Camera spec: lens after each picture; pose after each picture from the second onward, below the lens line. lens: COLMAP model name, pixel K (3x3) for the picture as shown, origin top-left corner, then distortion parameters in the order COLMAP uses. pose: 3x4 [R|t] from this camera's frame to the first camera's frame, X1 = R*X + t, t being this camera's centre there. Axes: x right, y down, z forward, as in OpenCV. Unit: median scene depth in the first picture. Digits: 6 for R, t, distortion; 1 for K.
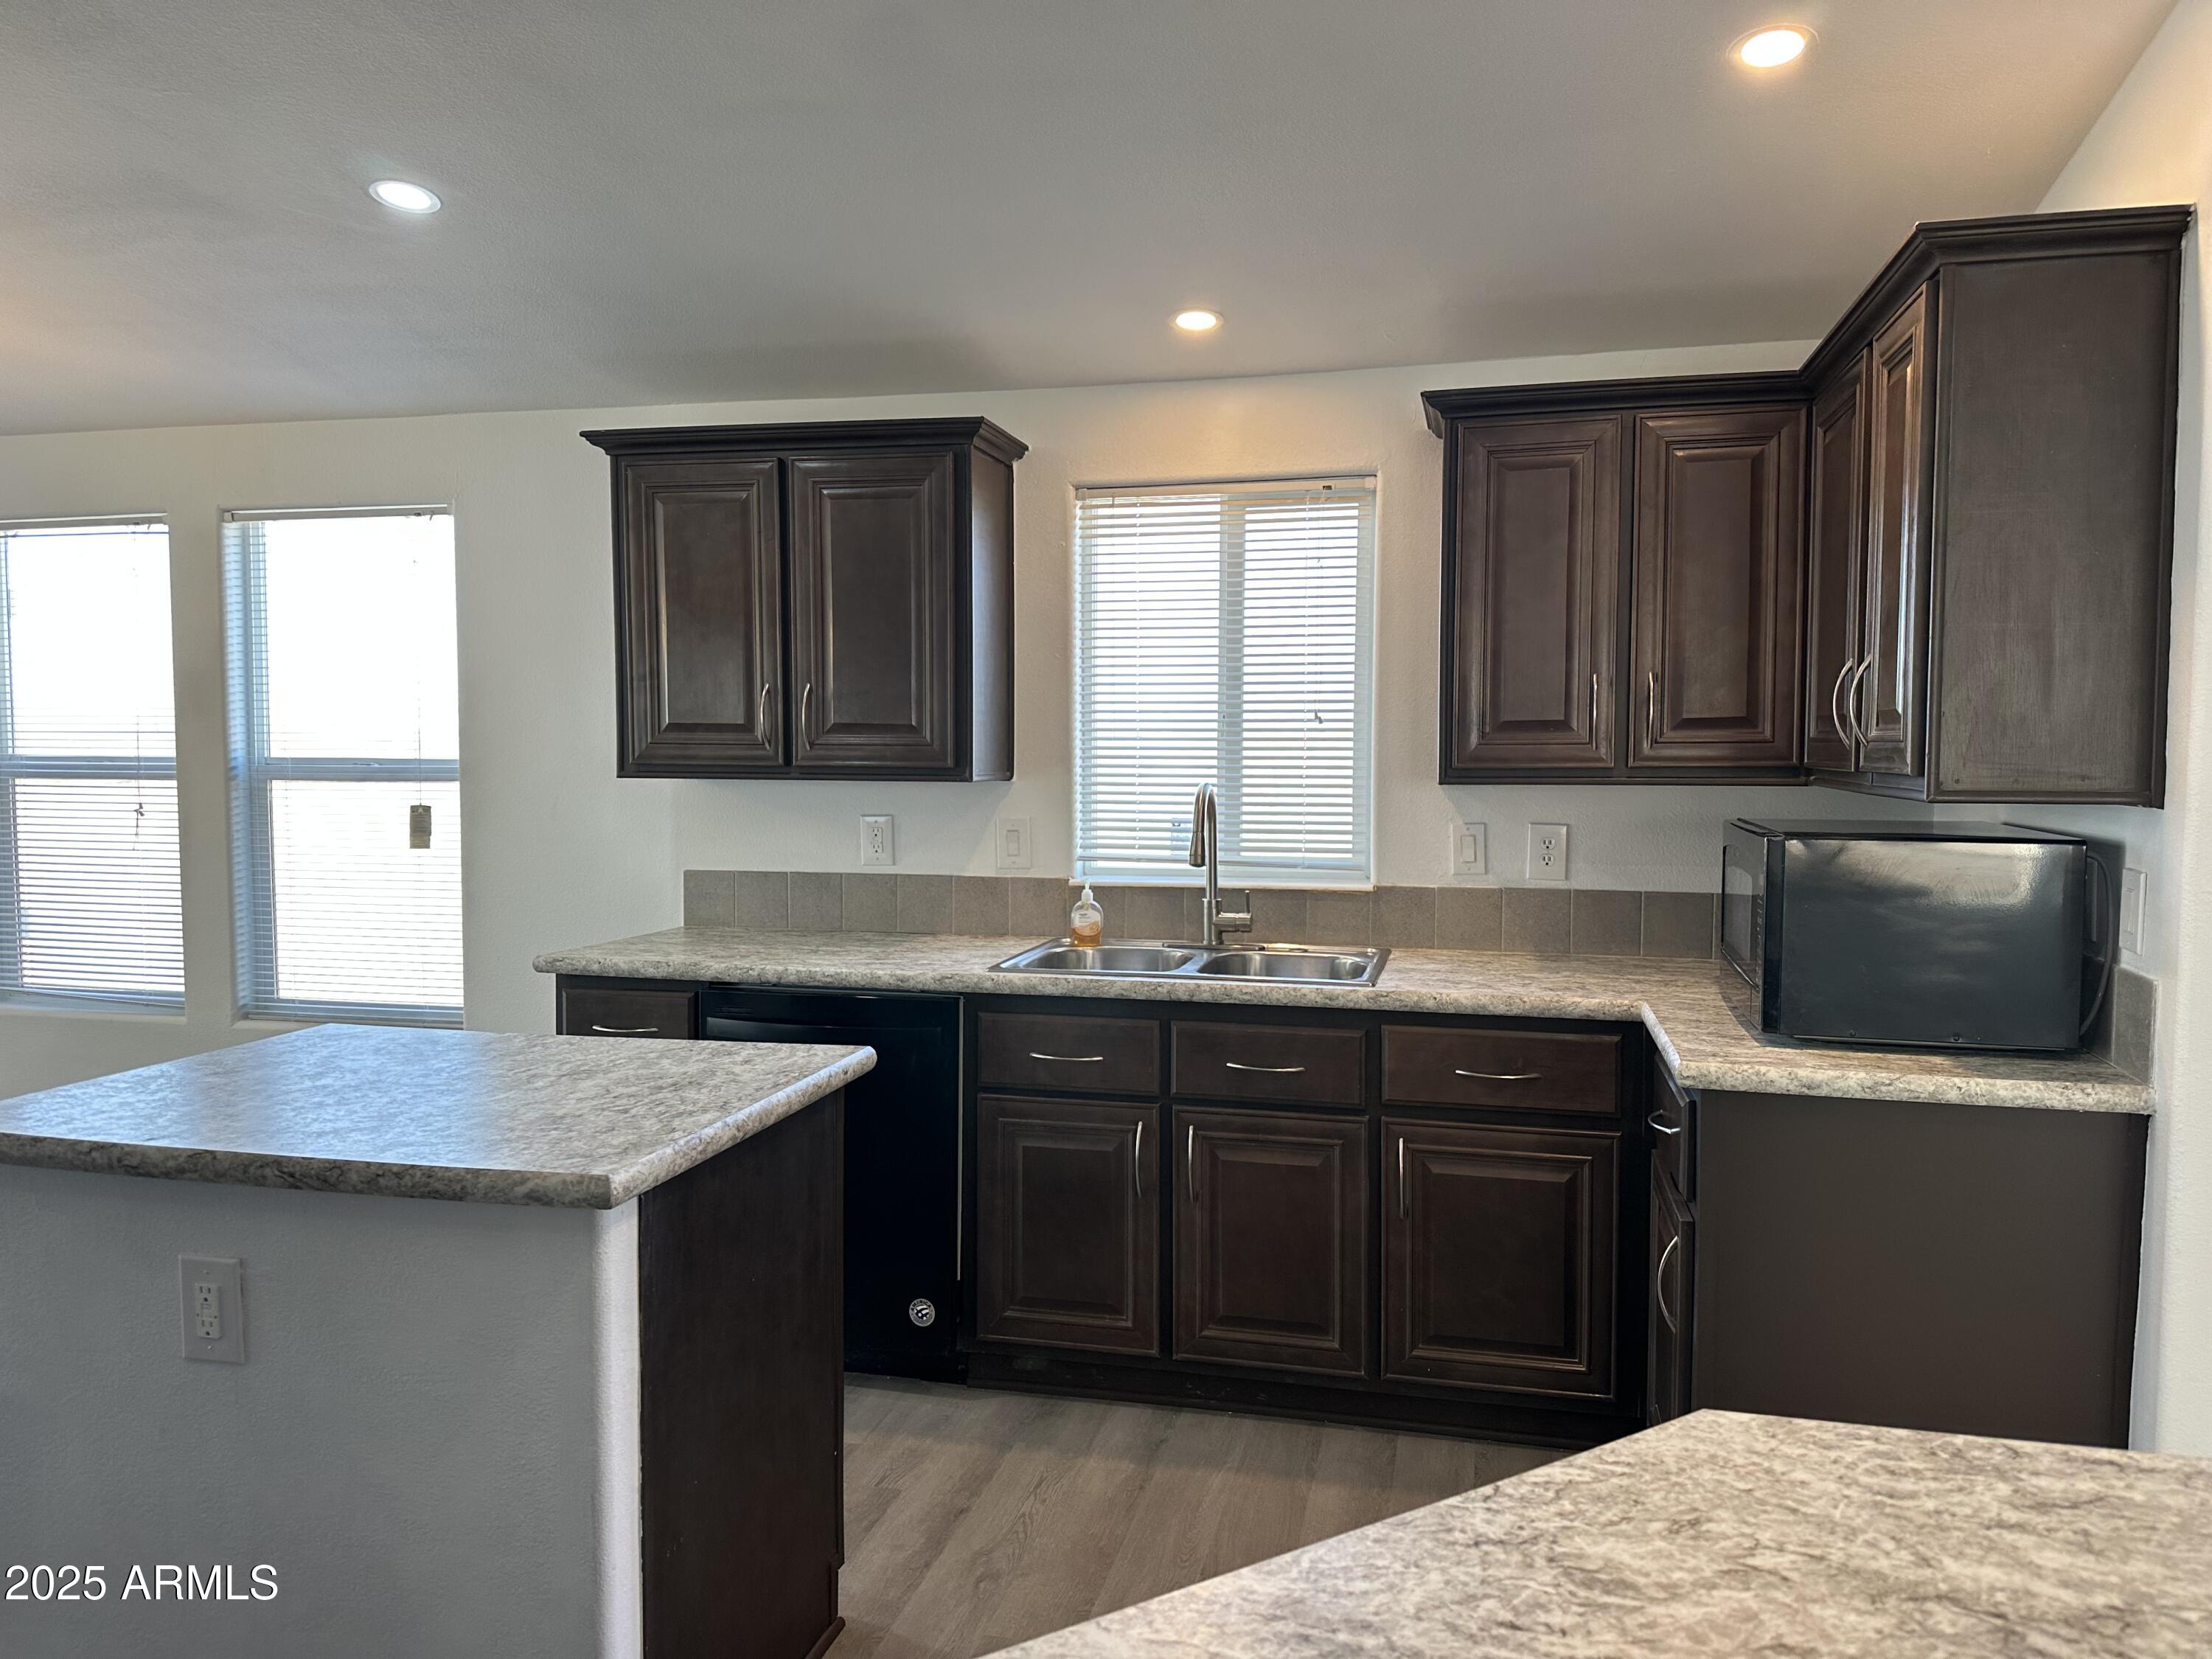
lens RADIAL K [[1542.8, 0, 1163.0], [0, 1542.8, 813.2], [0, 0, 1]] dist [0.063709, -0.071268]
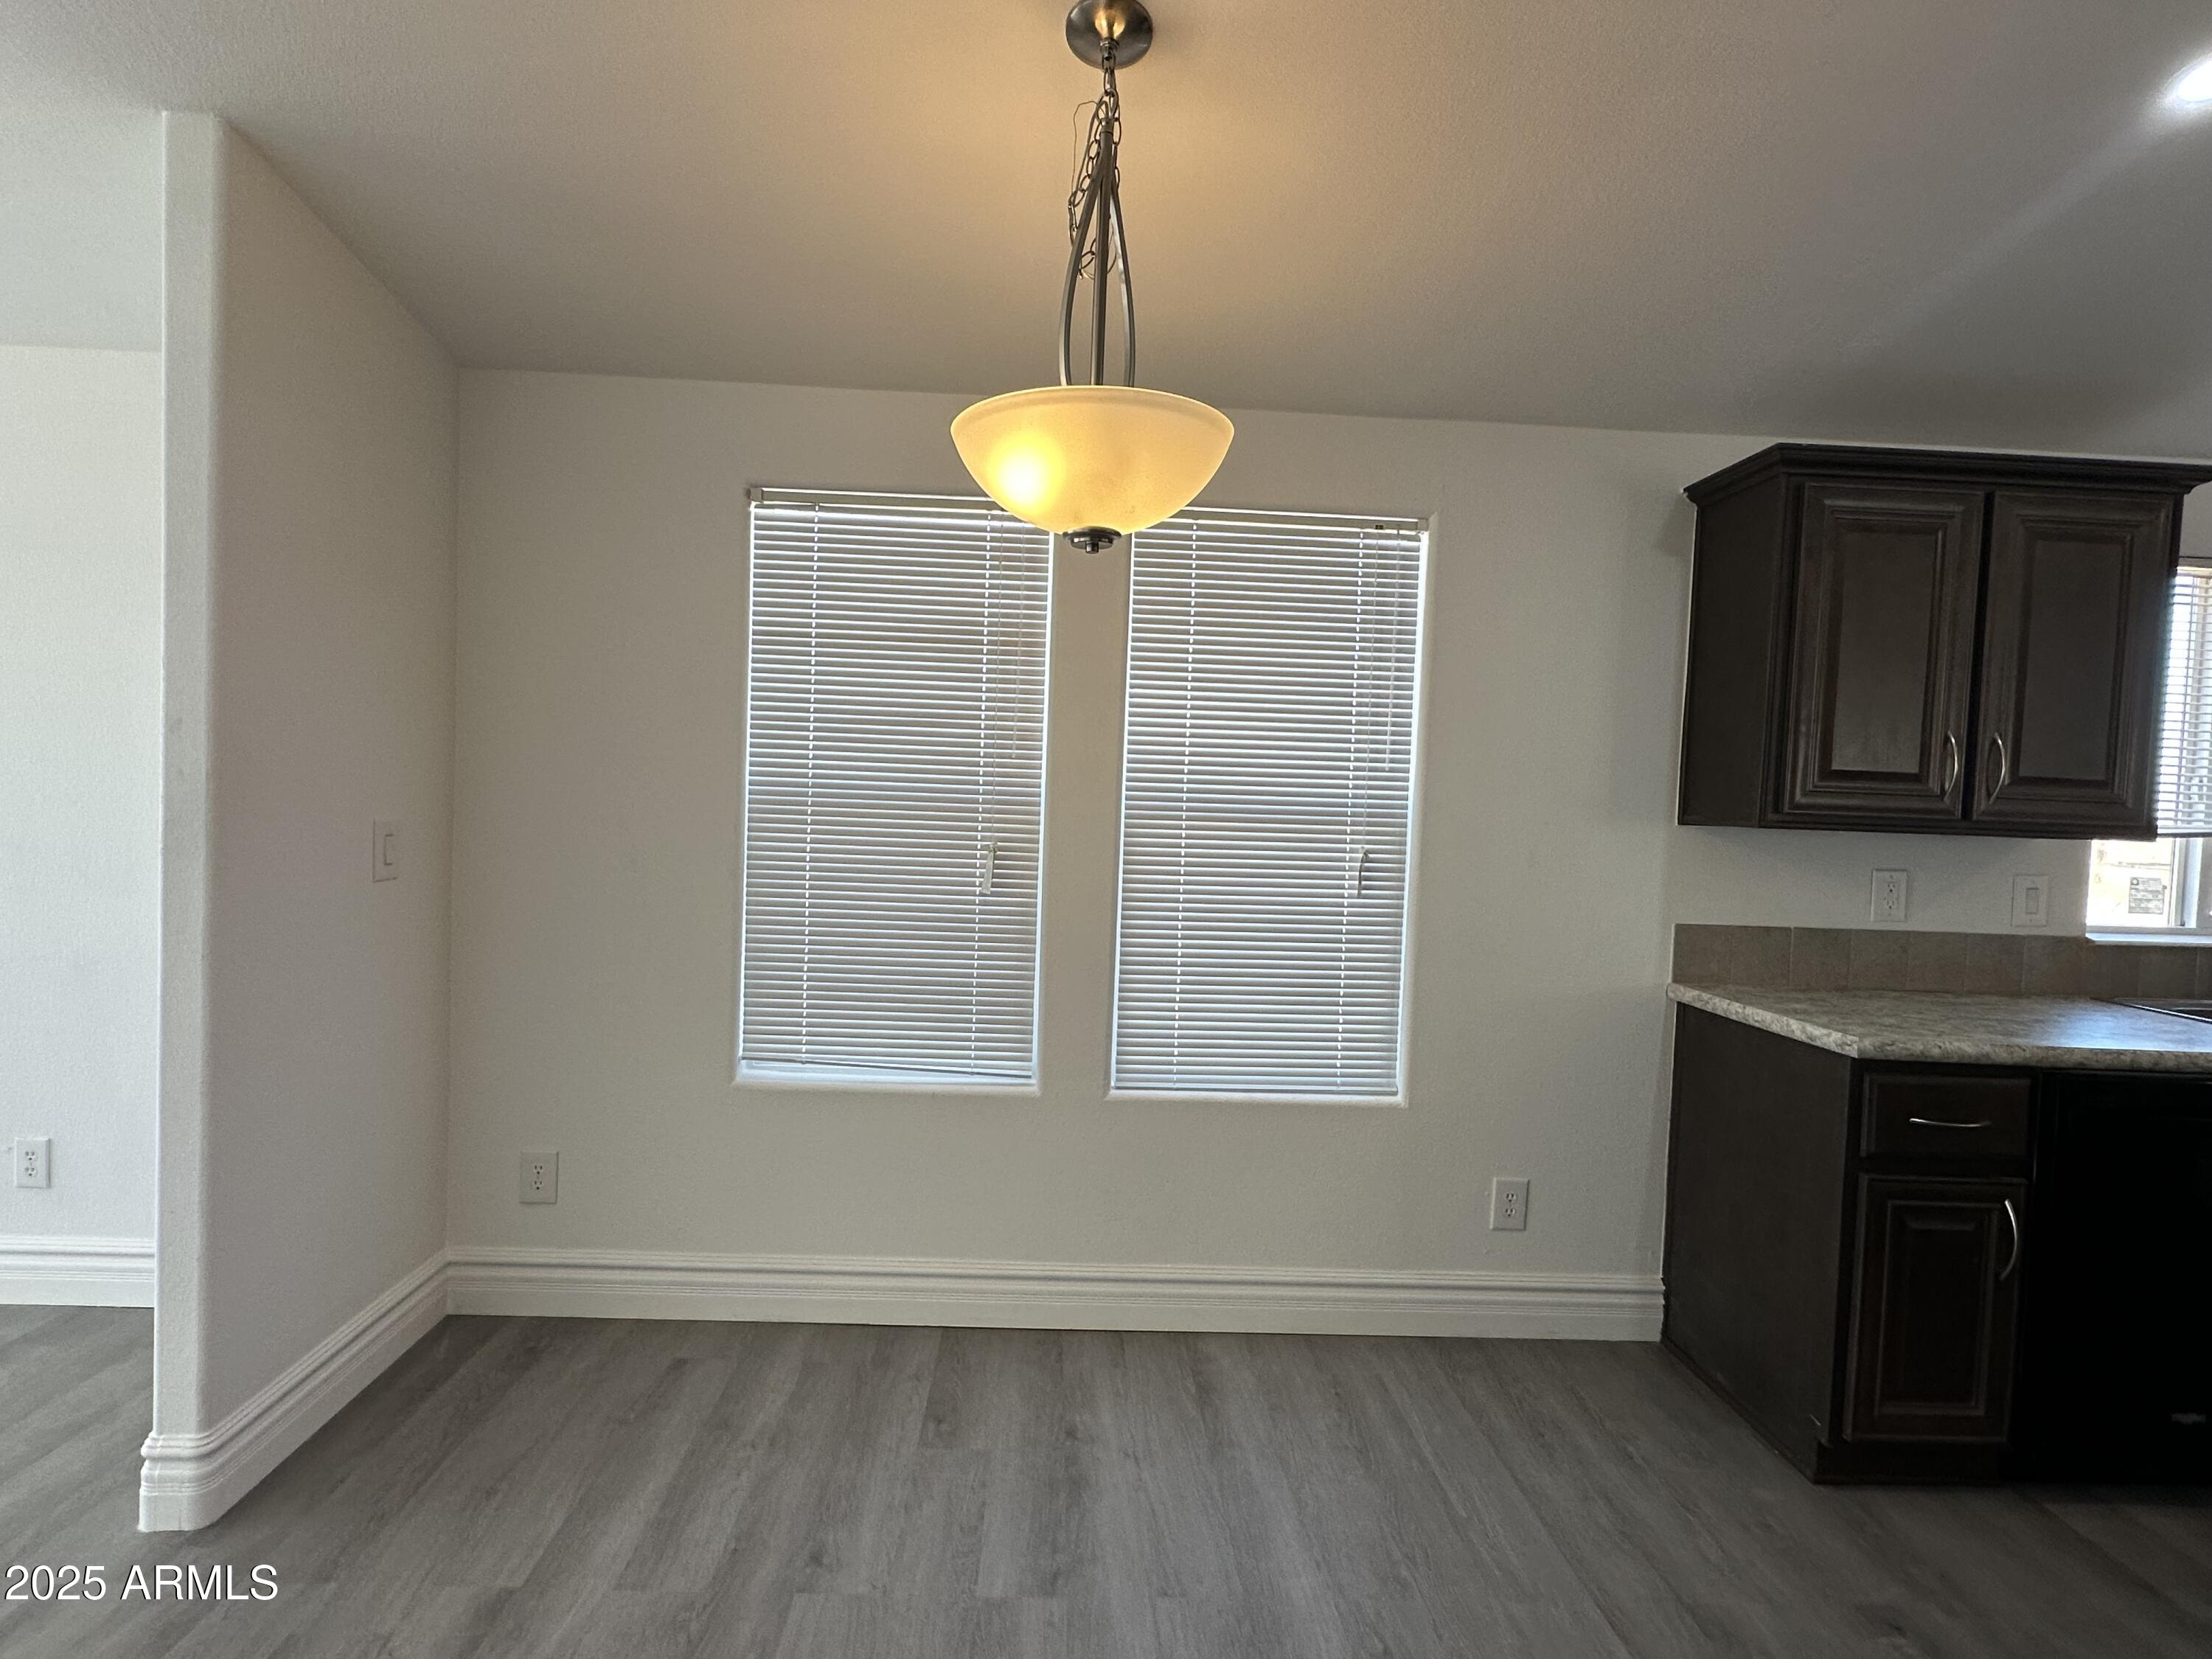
lens RADIAL K [[1085.4, 0, 1121.0], [0, 1085.4, 829.0], [0, 0, 1]] dist [-0.001400, -0.000002]
pose [[0.965402, 0.022984, 0.259753, -0.876745], [-0.020921, 0.999724, -0.010704, -0.007698], [-0.259927, 0.004900, 0.965616, 0.490732]]
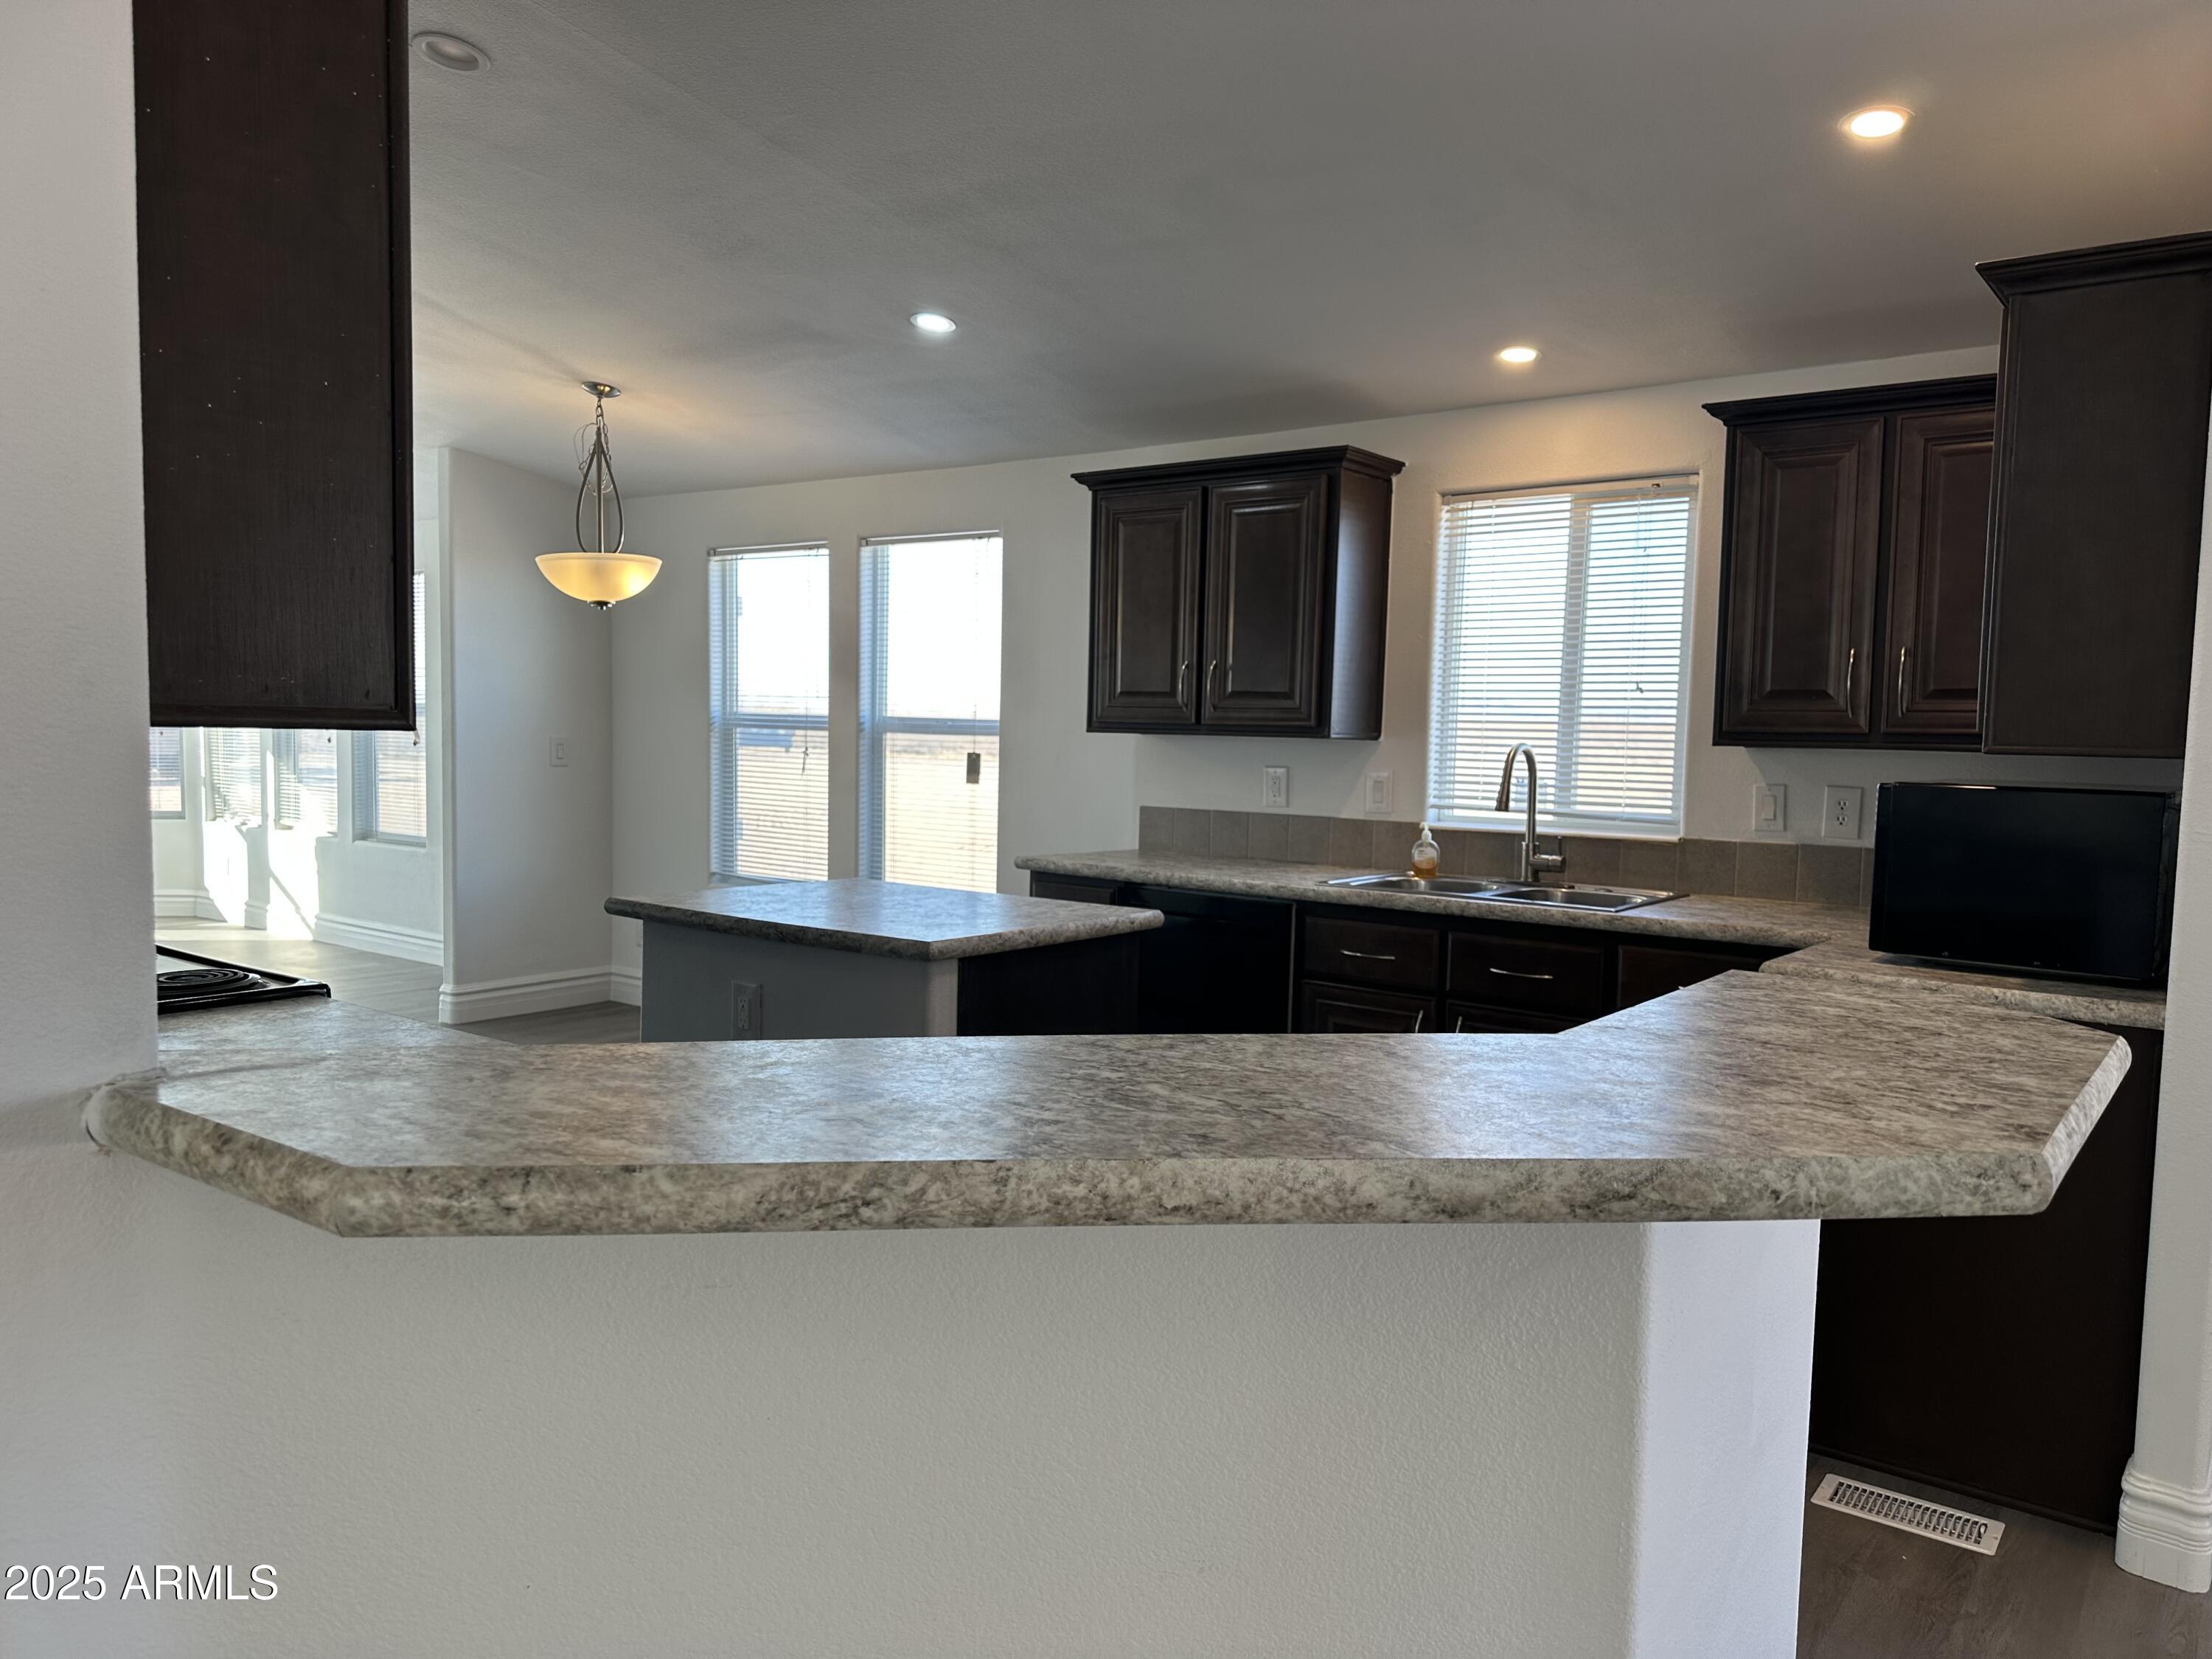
lens RADIAL K [[1542.8, 0, 1155.9], [0, 1542.8, 817.5], [0, 0, 1]] dist [0.063709, -0.071268]
pose [[0.916457, 0.039356, -0.398193, 0.235239], [-0.035198, 0.999223, 0.017752, 0.025244], [0.398582, -0.002254, 0.917130, -0.191583]]
